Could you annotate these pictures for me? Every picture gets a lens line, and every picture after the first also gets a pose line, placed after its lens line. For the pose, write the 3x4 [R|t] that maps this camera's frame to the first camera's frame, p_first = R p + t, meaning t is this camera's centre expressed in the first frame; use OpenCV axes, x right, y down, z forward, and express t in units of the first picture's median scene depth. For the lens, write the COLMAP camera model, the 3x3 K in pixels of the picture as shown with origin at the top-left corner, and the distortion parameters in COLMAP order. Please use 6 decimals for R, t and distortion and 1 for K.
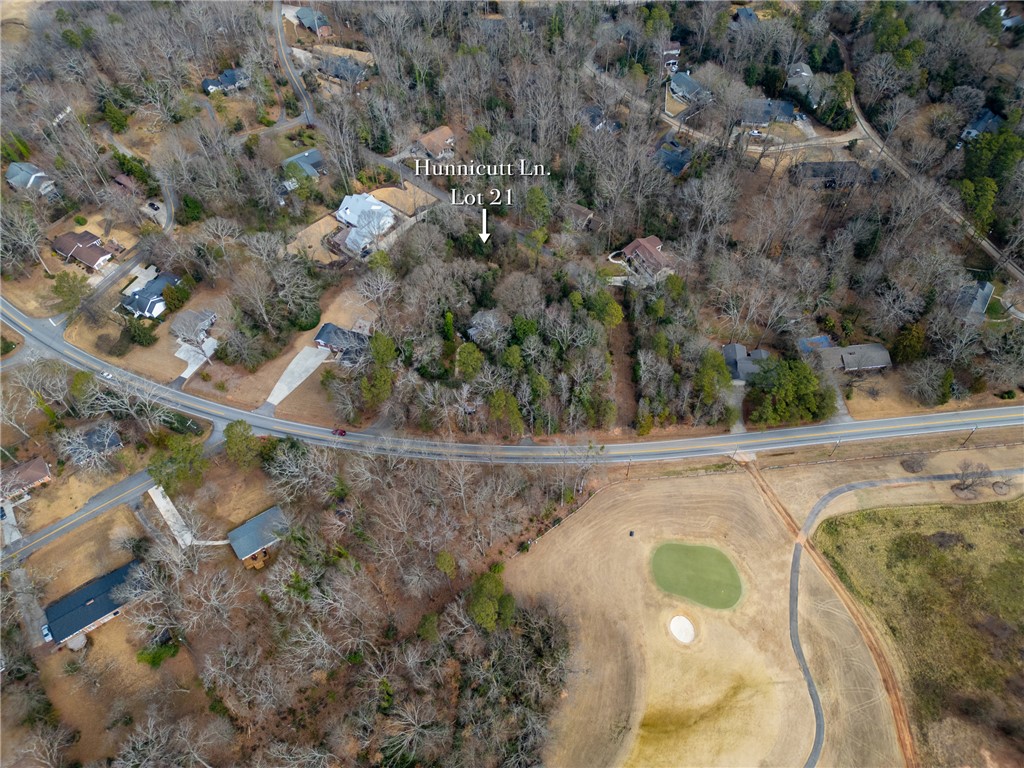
lens RADIAL K [[721.5, 0, 512.5], [0, 721.5, 385.2], [0, 0, 1]] dist [0.084360, -0.083263]
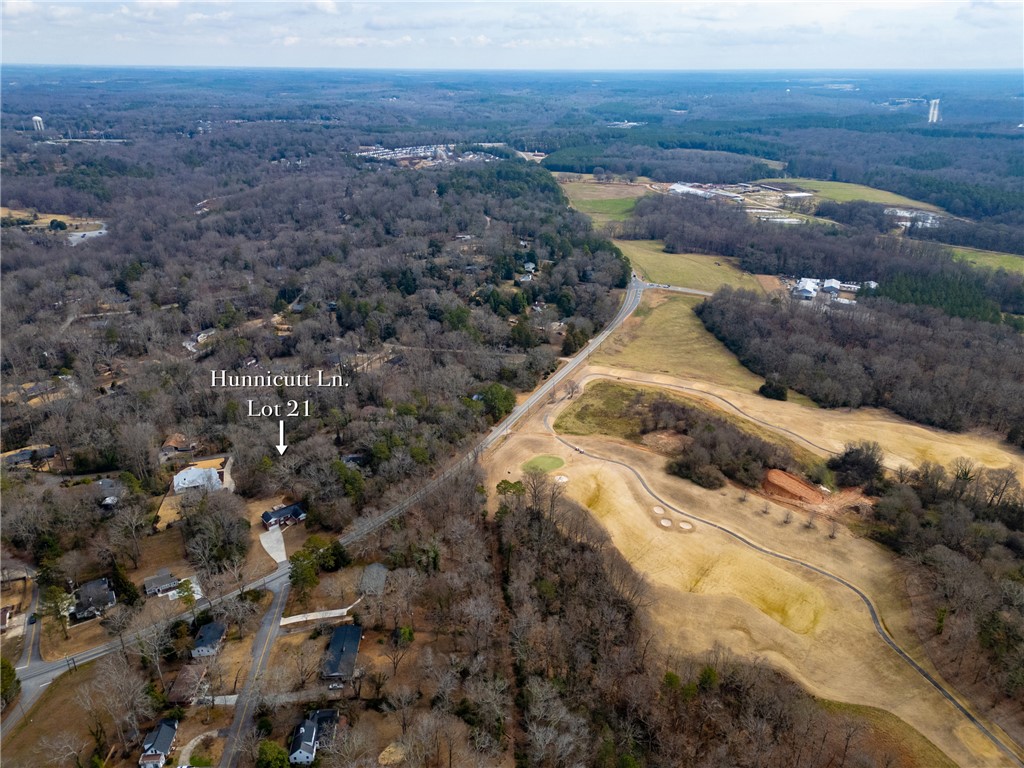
lens RADIAL K [[721.5, 0, 512.5], [0, 721.5, 385.2], [0, 0, 1]] dist [0.084360, -0.083263]
pose [[0.526180, -0.323544, 0.786418, -1.158675], [0.686355, 0.707566, -0.168127, 0.343748], [-0.502047, 0.628227, 0.594373, -0.248548]]
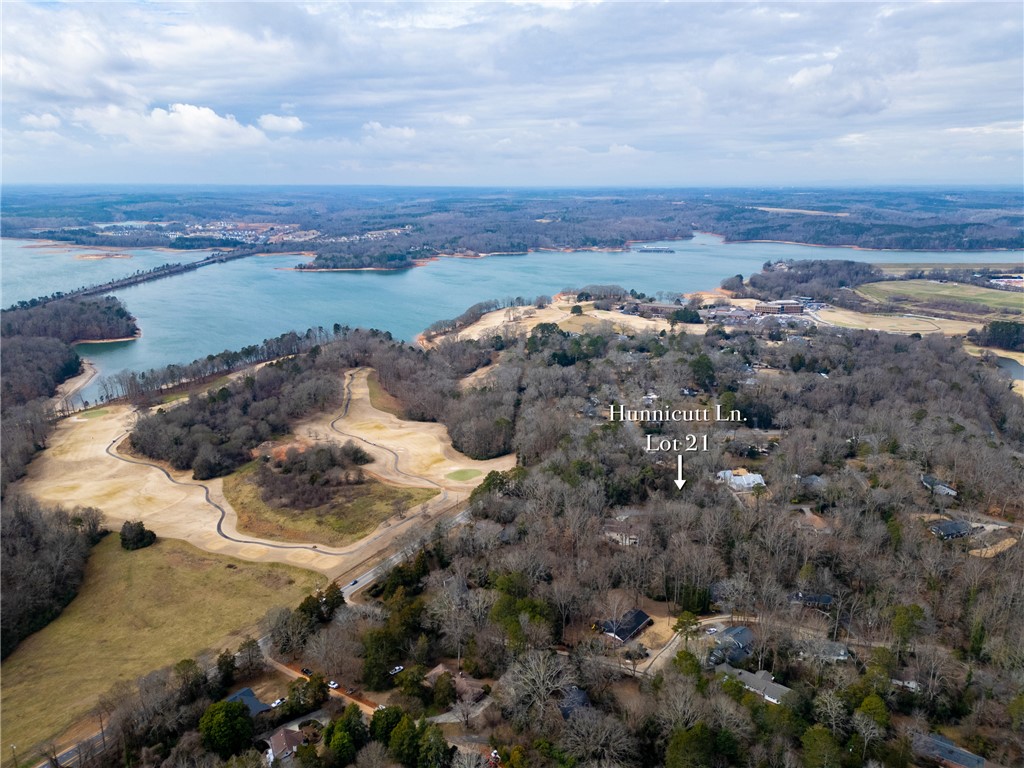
lens RADIAL K [[720.1, 0, 512.0], [0, 720.1, 384.0], [0, 0, 1]] dist [0.095659, -0.109675]
pose [[-0.631474, 0.225236, -0.741963, 1.684788], [-0.626650, 0.415318, 0.659409, -1.398003], [0.456673, 0.881351, -0.121119, 0.992053]]
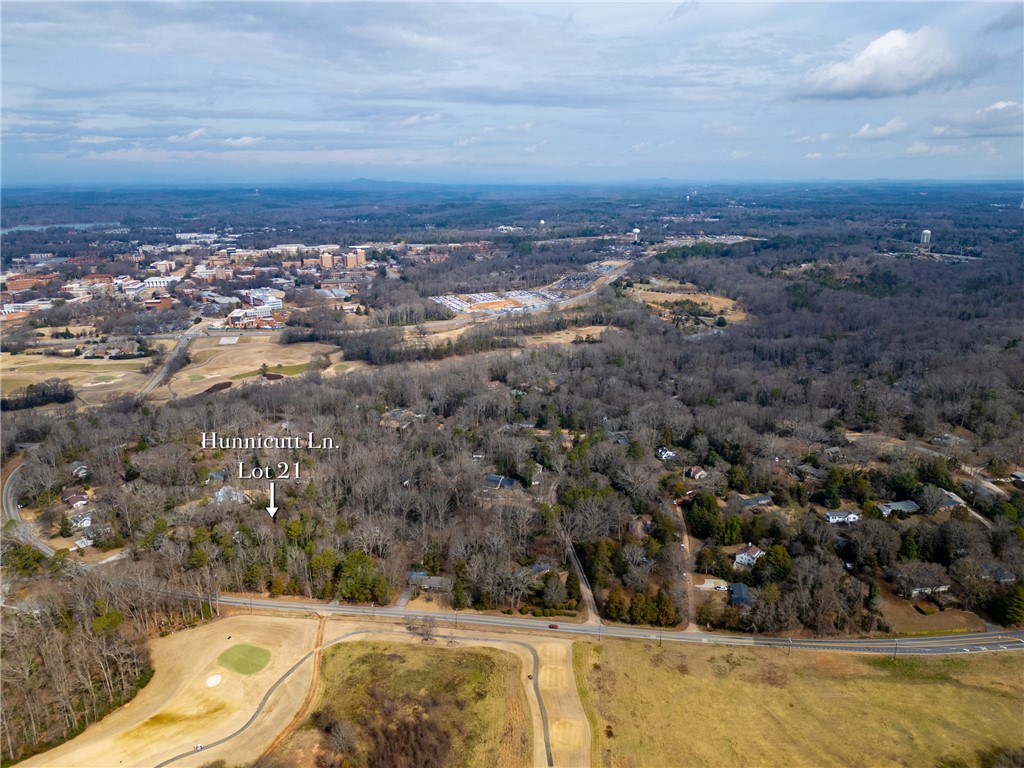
lens RADIAL K [[721.5, 0, 512.5], [0, 721.5, 385.2], [0, 0, 1]] dist [0.084360, -0.083263]
pose [[0.971693, 0.079645, -0.222416, 1.023936], [-0.201259, 0.772110, -0.602777, 0.587289], [0.123722, 0.630478, 0.766284, -0.487630]]
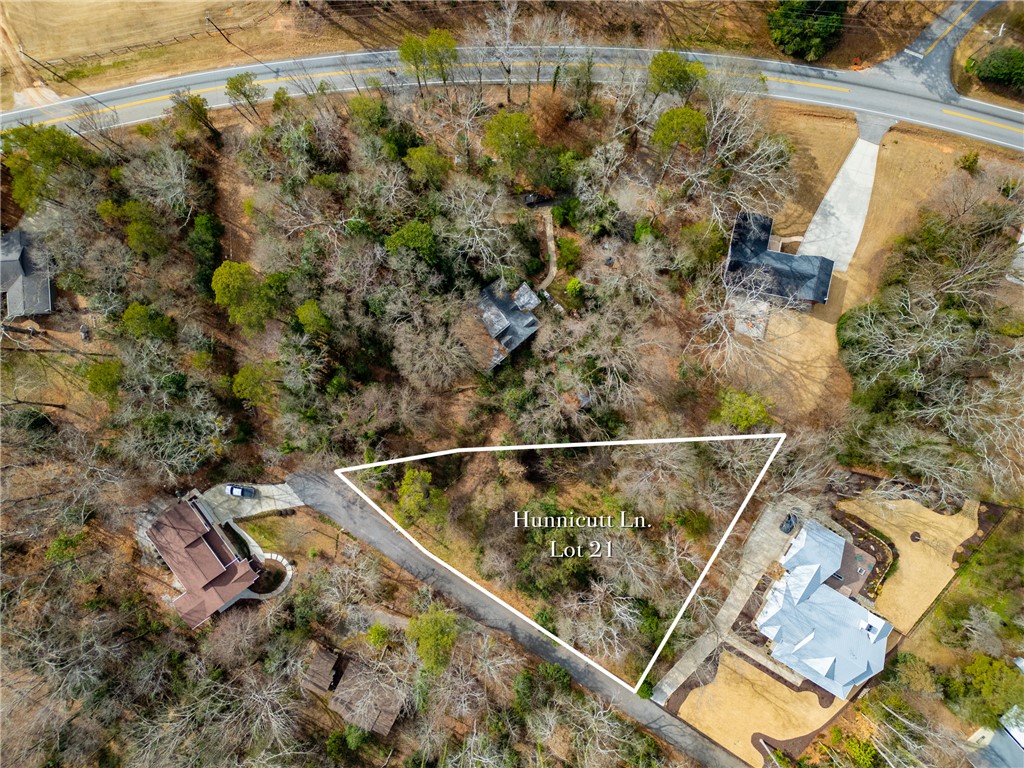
lens RADIAL K [[730.6, 0, 512.0], [0, 730.6, 384.0], [0, 0, 1]] dist [0.089124, -0.091049]
pose [[-0.991899, 0.125548, 0.019346, -0.049536], [-0.089652, -0.799768, 0.593577, -0.479854], [0.089995, 0.587034, 0.804545, 0.674605]]
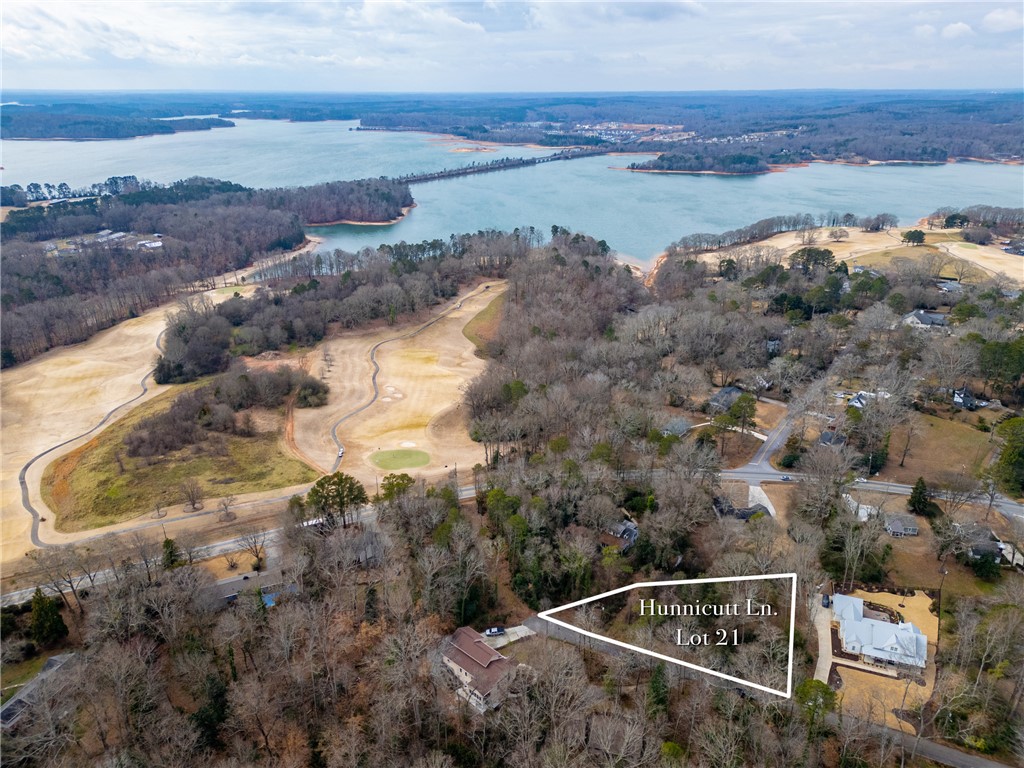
lens RADIAL K [[721.5, 0, 512.5], [0, 721.5, 385.2], [0, 0, 1]] dist [0.084360, -0.083263]
pose [[-0.948169, 0.137561, -0.286447, 0.400229], [-0.248099, 0.242773, 0.937821, -1.133917], [0.198550, 0.960280, -0.196061, 1.080322]]
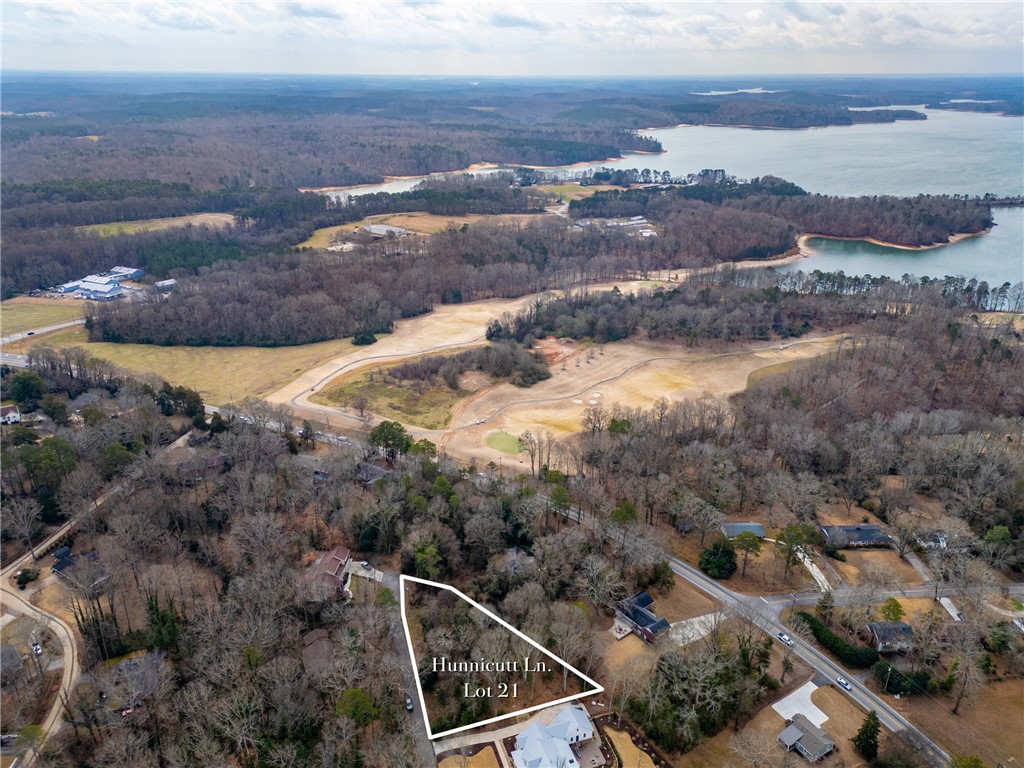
lens RADIAL K [[721.5, 0, 512.5], [0, 721.5, 385.2], [0, 0, 1]] dist [0.084360, -0.083263]
pose [[-0.844828, -0.198255, 0.496951, -0.580462], [0.442961, 0.261768, 0.857475, -1.215055], [-0.300084, 0.944549, -0.133330, 0.994931]]
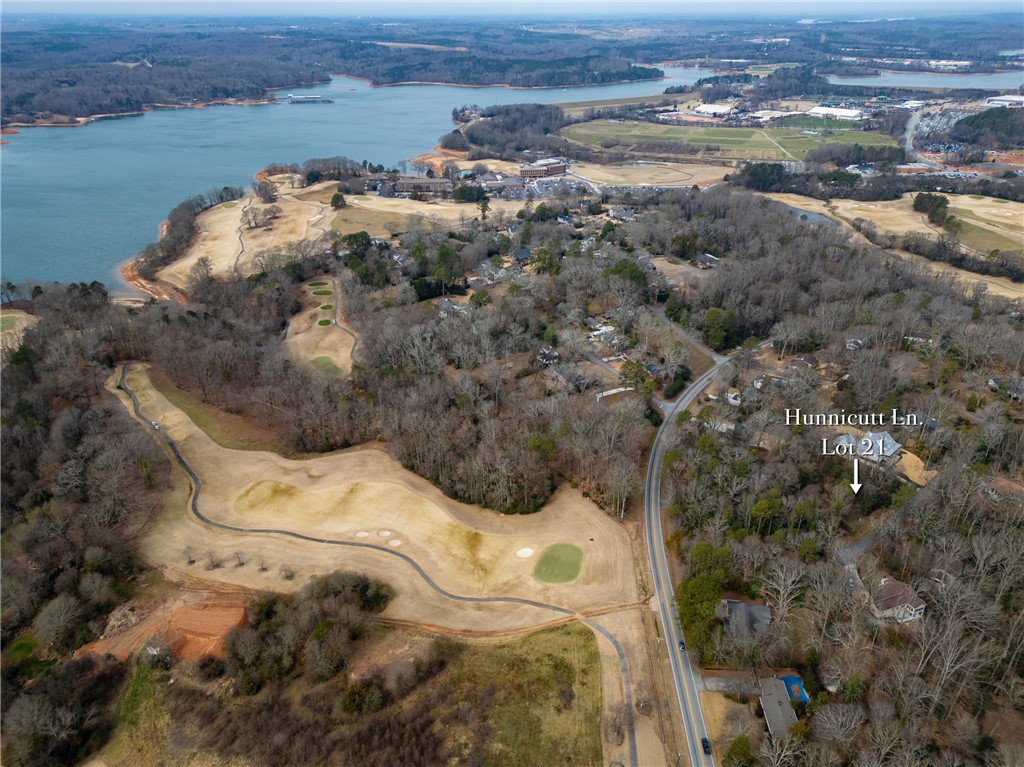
lens RADIAL K [[721.5, 0, 512.5], [0, 721.5, 384.7], [0, 0, 1]] dist [0.084360, -0.083263]
pose [[-0.139456, 0.469040, -0.872097, 1.219409], [-0.804208, 0.460205, 0.376112, -0.330901], [0.577755, 0.753799, 0.313027, 0.211162]]
